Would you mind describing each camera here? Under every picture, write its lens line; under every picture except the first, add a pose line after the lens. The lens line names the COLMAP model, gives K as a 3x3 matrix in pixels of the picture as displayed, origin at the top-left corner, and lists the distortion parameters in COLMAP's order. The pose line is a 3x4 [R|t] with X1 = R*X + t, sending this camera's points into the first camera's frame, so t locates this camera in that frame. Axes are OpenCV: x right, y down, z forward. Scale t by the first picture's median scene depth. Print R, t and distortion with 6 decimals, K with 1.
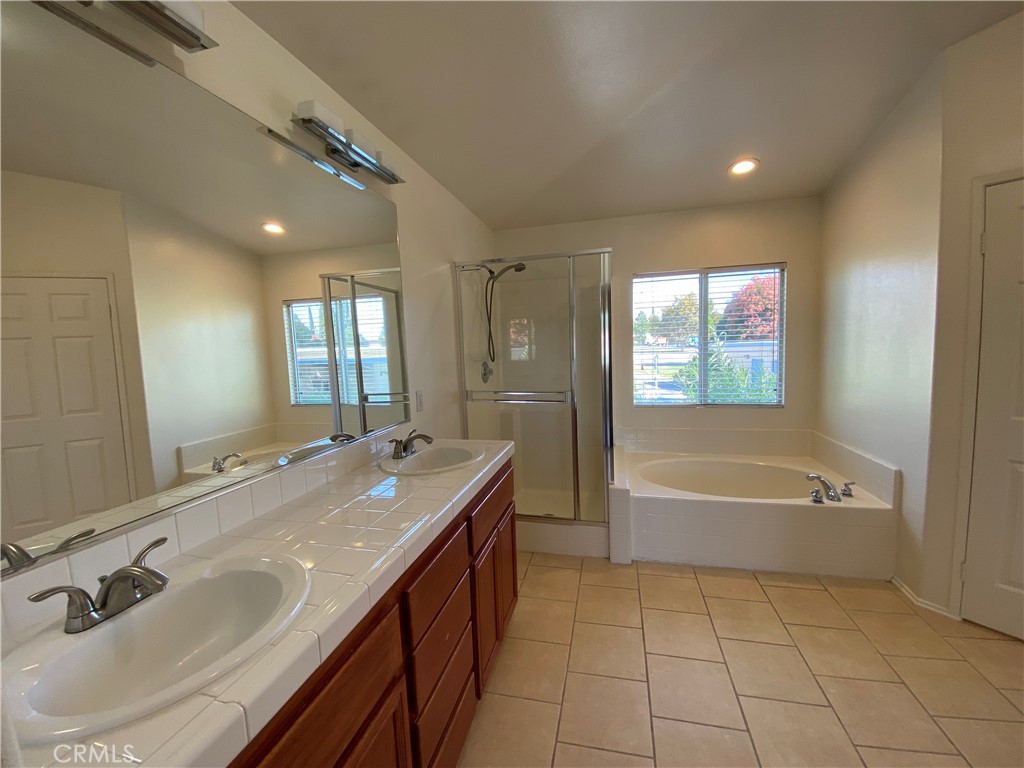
lens RADIAL K [[417.9, 0, 512.0], [0, 417.9, 384.0], [0, 0, 1]] dist [0.019304, -0.017380]
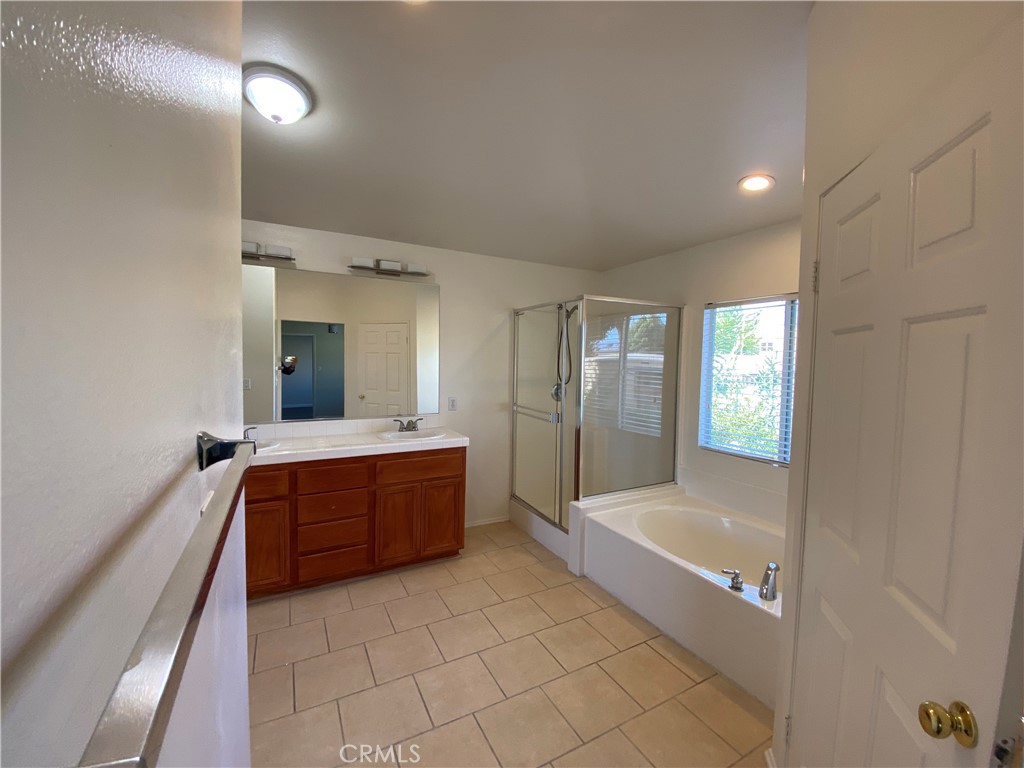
lens RADIAL K [[417.9, 0, 512.0], [0, 417.9, 384.0], [0, 0, 1]] dist [0.019304, -0.017380]
pose [[0.664808, 0.087455, -0.741878, 0.965540], [-0.104490, 0.994247, 0.023571, -0.086881], [0.739671, 0.061848, 0.670121, 0.095331]]
